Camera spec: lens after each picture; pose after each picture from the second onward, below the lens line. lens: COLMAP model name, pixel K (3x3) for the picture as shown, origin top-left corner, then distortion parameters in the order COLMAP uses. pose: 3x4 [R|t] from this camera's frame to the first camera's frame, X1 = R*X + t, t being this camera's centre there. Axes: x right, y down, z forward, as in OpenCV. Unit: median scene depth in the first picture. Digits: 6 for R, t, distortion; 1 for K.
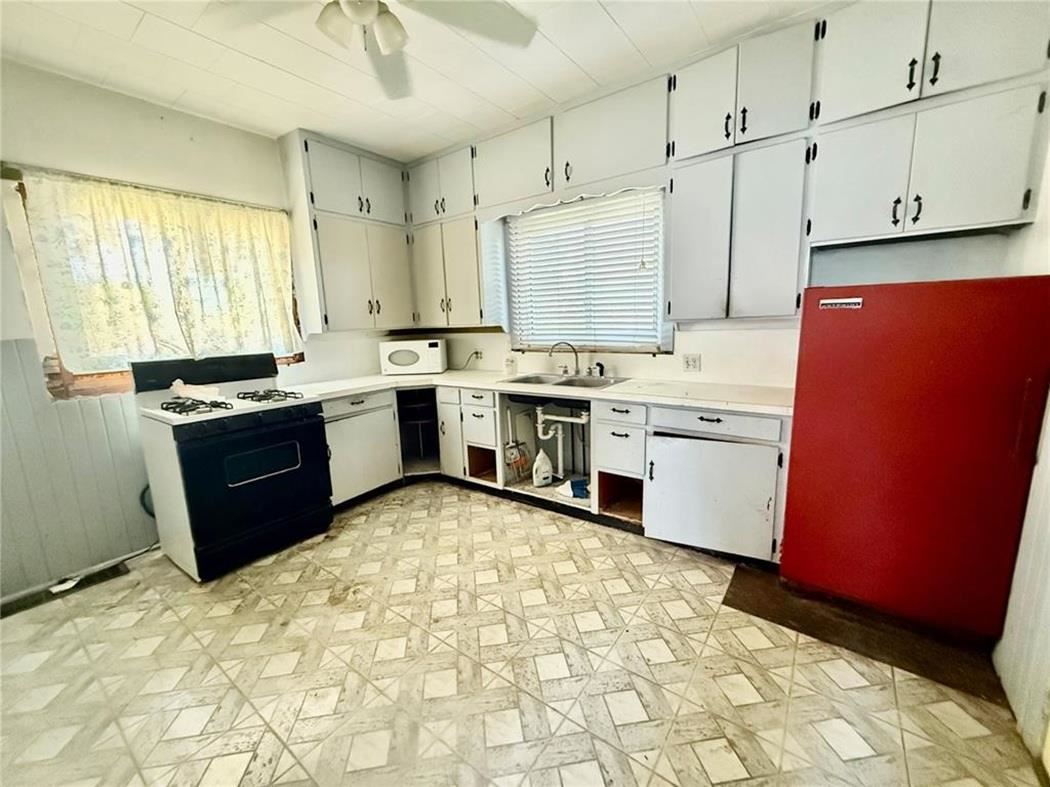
lens RADIAL K [[419.4, 0, 527.1], [0, 419.4, 391.6], [0, 0, 1]] dist [-0.002158, 0.000877]
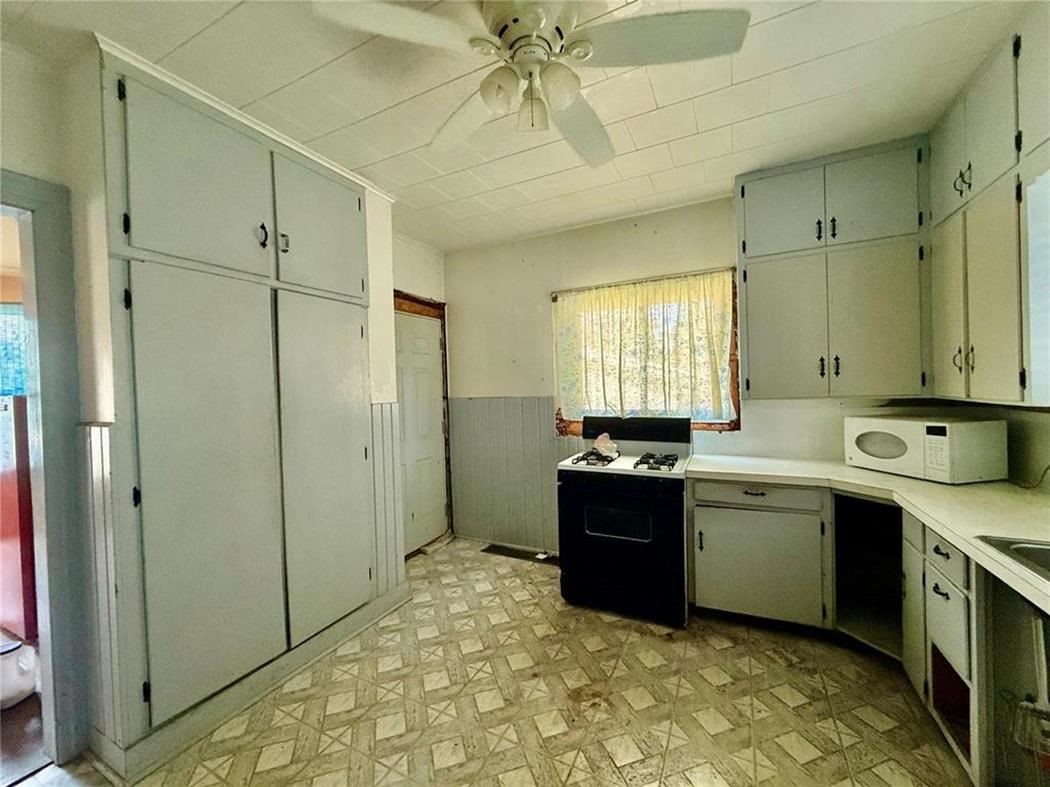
lens RADIAL K [[419.4, 0, 524.7], [0, 419.4, 392.8], [0, 0, 1]] dist [-0.002158, 0.000877]
pose [[0.161377, 0.043454, -0.985936, 0.293163], [-0.147386, 0.988888, 0.019461, -0.115869], [0.975825, 0.142173, 0.165988, 0.468178]]
